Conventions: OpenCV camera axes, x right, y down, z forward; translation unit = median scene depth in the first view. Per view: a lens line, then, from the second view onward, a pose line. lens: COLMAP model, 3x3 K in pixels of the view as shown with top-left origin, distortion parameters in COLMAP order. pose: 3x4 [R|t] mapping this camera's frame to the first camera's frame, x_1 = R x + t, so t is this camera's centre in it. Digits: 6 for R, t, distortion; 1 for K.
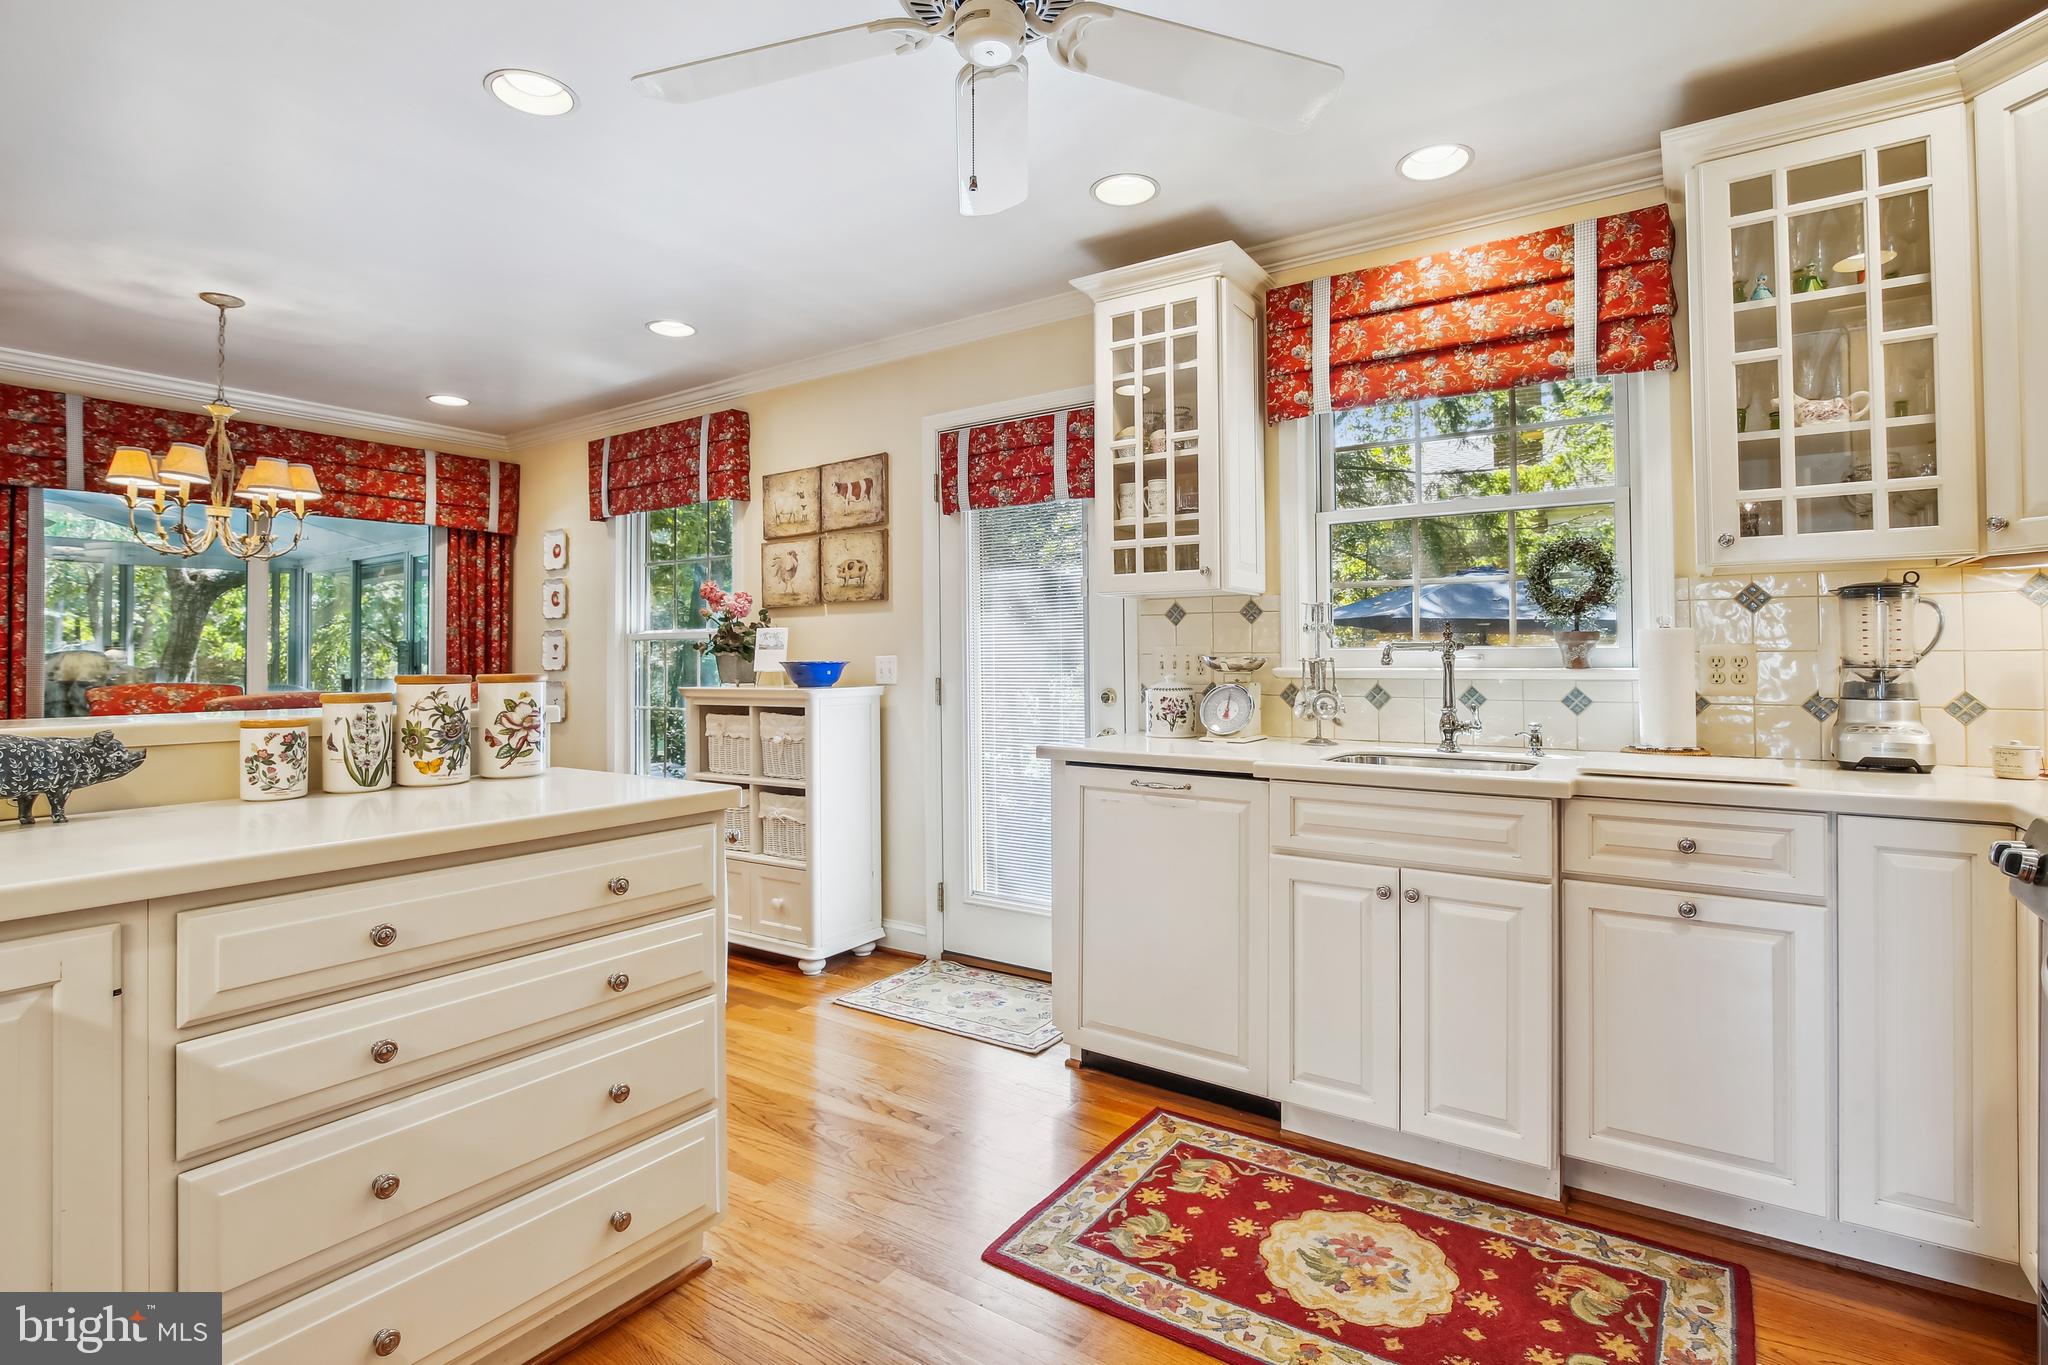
lens RADIAL K [[976.7, 0, 1006.3], [0, 976.7, 636.1], [0, 0, 1]] dist [-0.040144, -0.000343]
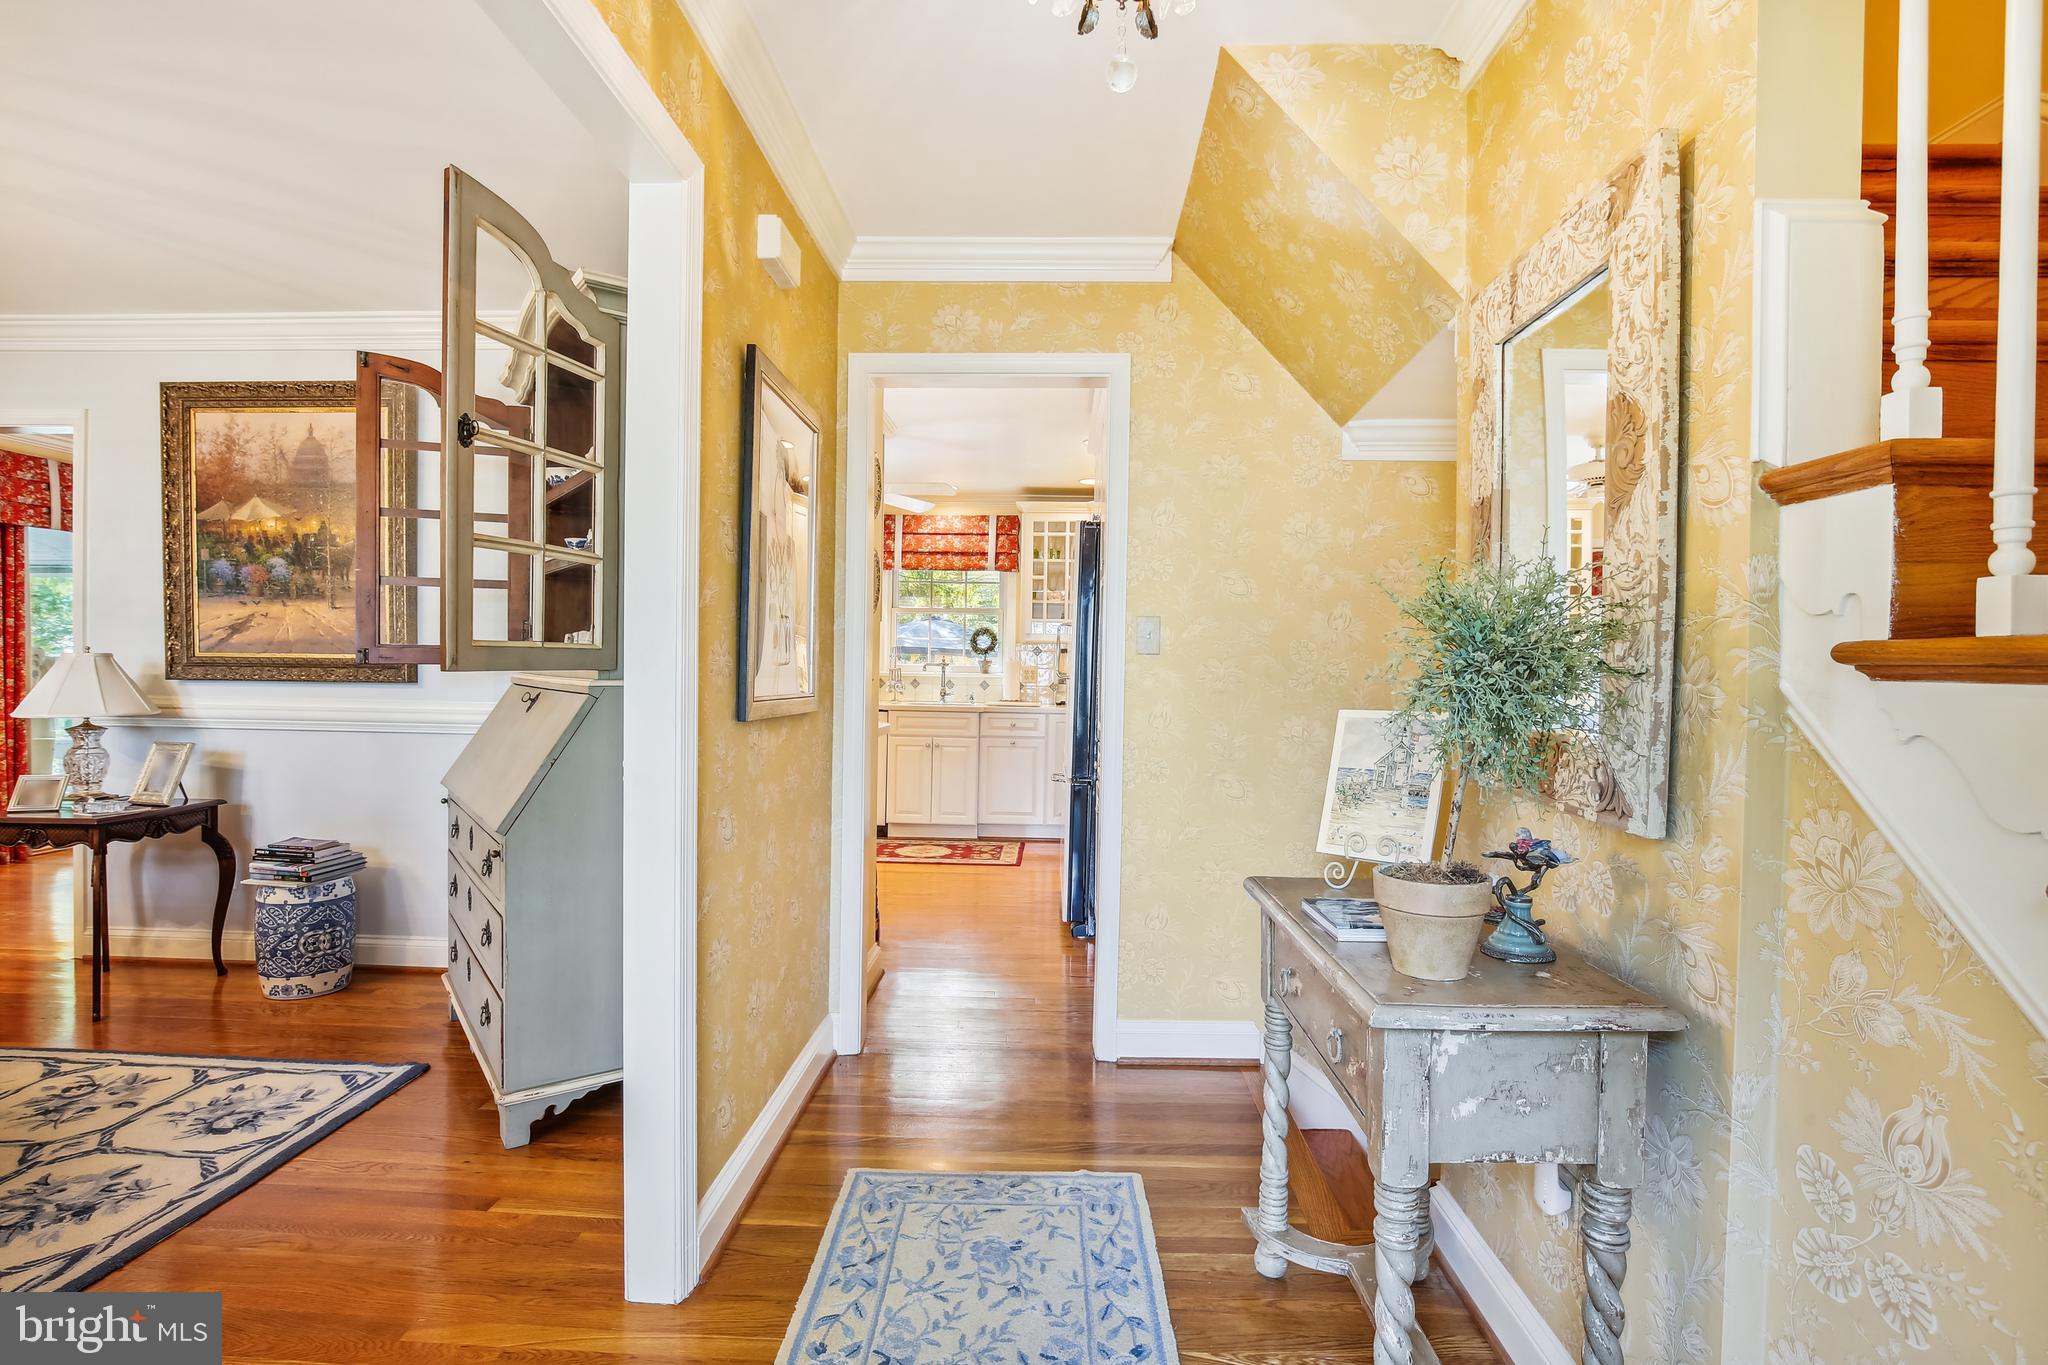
lens RADIAL K [[962.6, 0, 1033.0], [0, 962.6, 682.4], [0, 0, 1]] dist [-0.034567, 0.006101]
pose [[0.827215, 0.010574, 0.561786, -1.062829], [-0.027389, 0.999393, 0.021520, -0.005440], [-0.561218, -0.033188, 0.827003, -1.716427]]
